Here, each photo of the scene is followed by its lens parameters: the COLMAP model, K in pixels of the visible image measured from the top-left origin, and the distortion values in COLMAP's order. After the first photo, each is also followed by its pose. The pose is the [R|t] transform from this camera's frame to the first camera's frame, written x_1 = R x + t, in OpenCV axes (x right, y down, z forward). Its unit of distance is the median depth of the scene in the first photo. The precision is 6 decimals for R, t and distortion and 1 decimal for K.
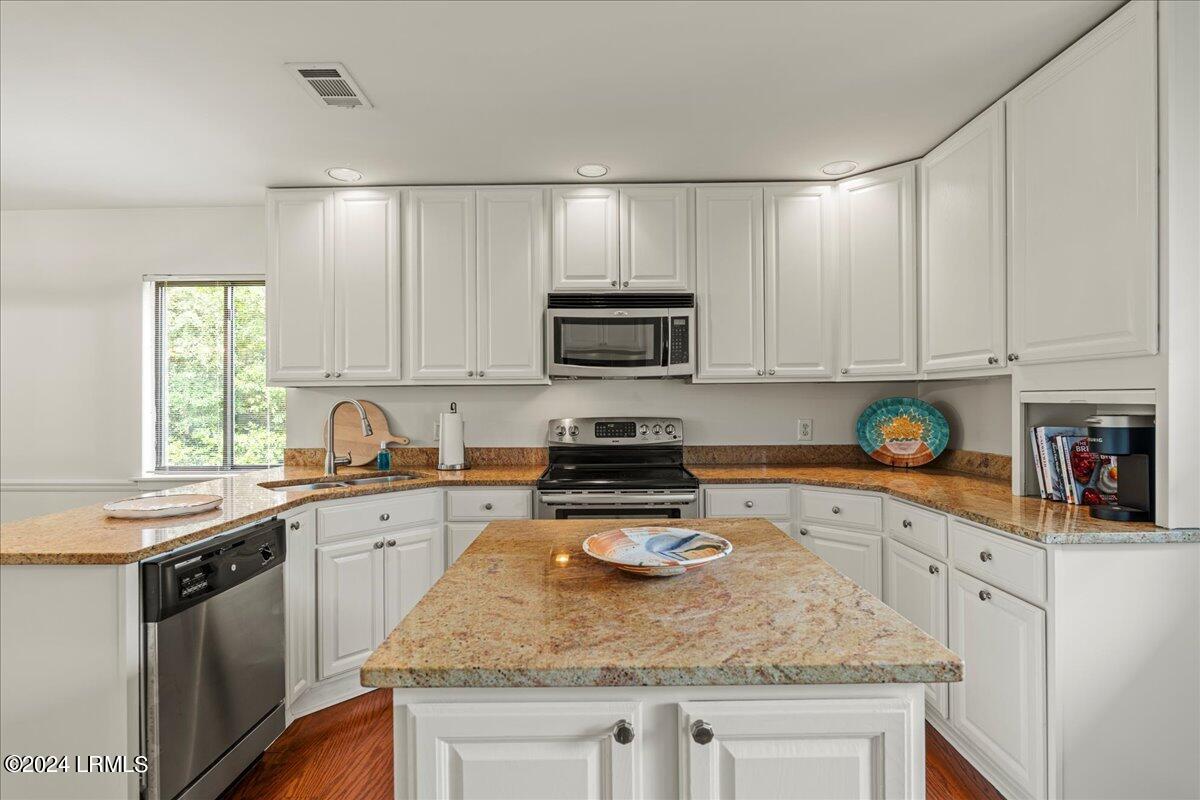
lens RADIAL K [[583.8, 0, 600.7], [0, 583.8, 397.5], [0, 0, 1]] dist [-0.011256, 0.000934]
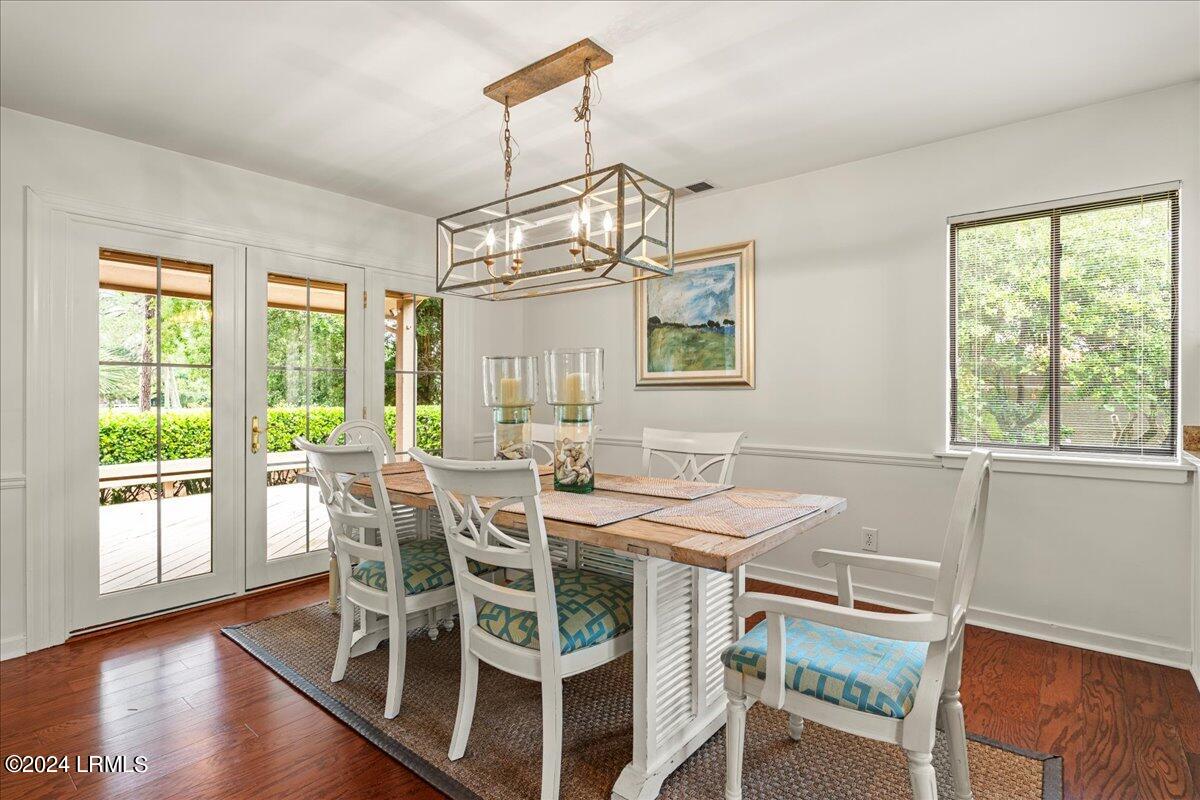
lens RADIAL K [[583.8, 0, 600.7], [0, 583.8, 397.5], [0, 0, 1]] dist [-0.011256, 0.000934]
pose [[0.781343, 0.009543, -0.624029, -0.729032], [0.002674, 0.999823, 0.018638, 0.042685], [0.624096, -0.016232, 0.781179, 0.006008]]
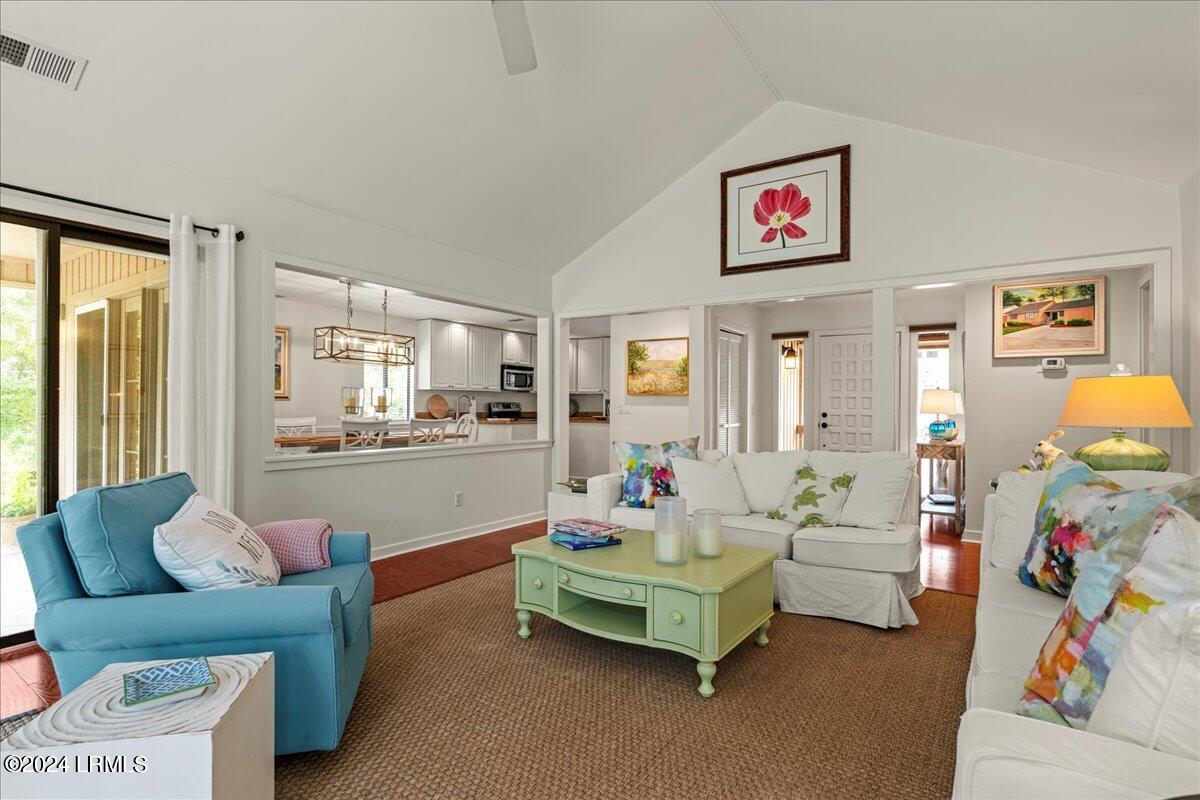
lens RADIAL K [[603.5, 0, 601.5], [0, 603.5, 394.5], [0, 0, 1]] dist [-0.007392, -0.000070]
pose [[0.549185, 0.028328, 0.835221, -2.585979], [-0.011189, 0.999585, -0.026546, 0.075741], [-0.835626, 0.005233, 0.549274, -1.305961]]
